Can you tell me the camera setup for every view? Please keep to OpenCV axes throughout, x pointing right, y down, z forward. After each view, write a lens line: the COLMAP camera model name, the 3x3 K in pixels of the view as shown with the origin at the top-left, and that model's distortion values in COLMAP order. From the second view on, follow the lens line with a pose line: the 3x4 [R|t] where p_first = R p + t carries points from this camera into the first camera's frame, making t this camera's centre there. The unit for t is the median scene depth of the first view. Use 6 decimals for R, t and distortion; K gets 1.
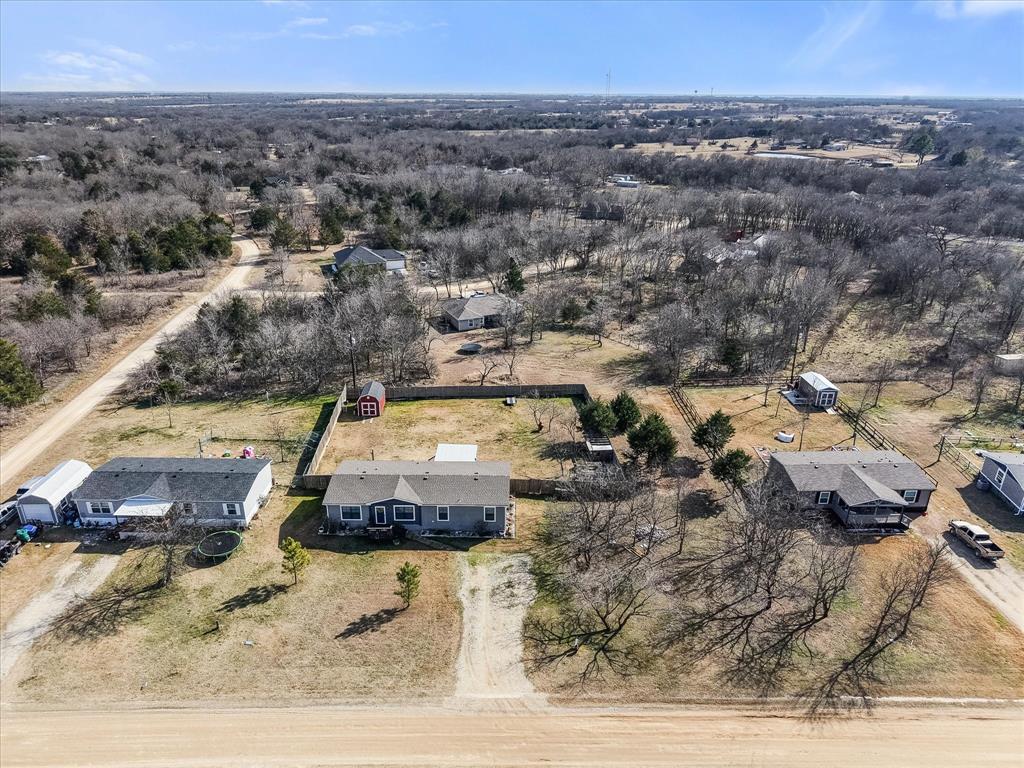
lens RADIAL K [[682.6, 0, 512.0], [0, 682.6, 384.0], [0, 0, 1]] dist [0.045830, -0.061618]
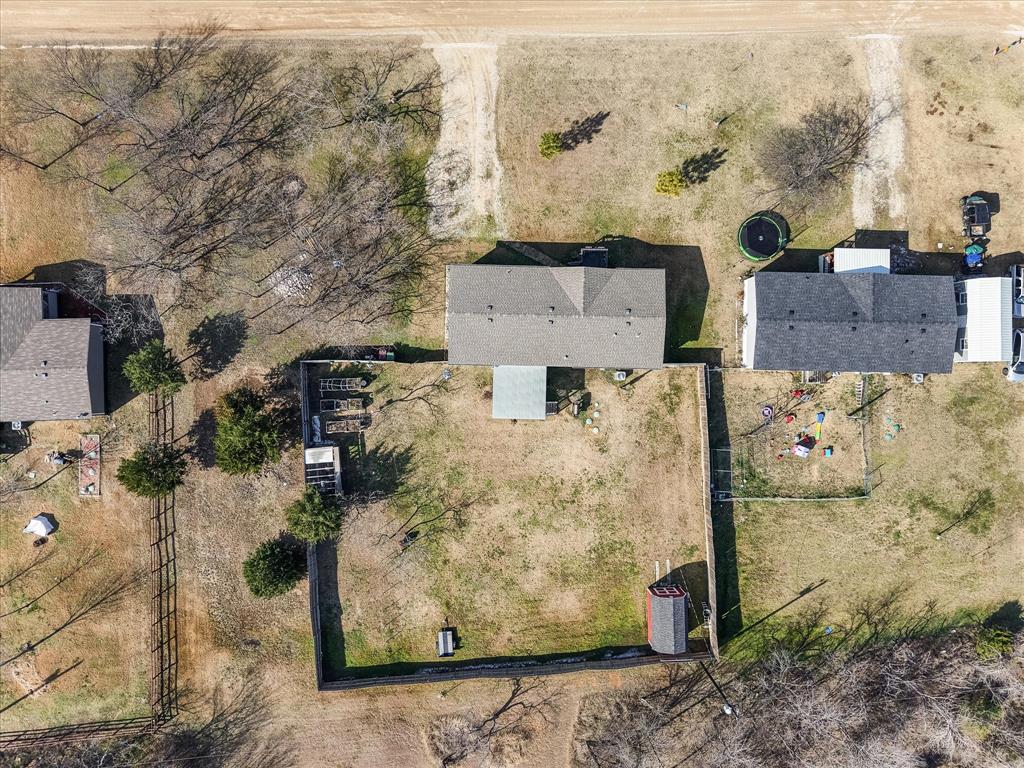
lens RADIAL K [[682.6, 0, 512.0], [0, 682.6, 384.0], [0, 0, 1]] dist [0.045830, -0.061618]
pose [[-0.999427, -0.013557, -0.031014, -0.056711], [-0.023434, -0.384033, 0.923022, -0.663398], [-0.024424, 0.923220, 0.383495, 0.788475]]
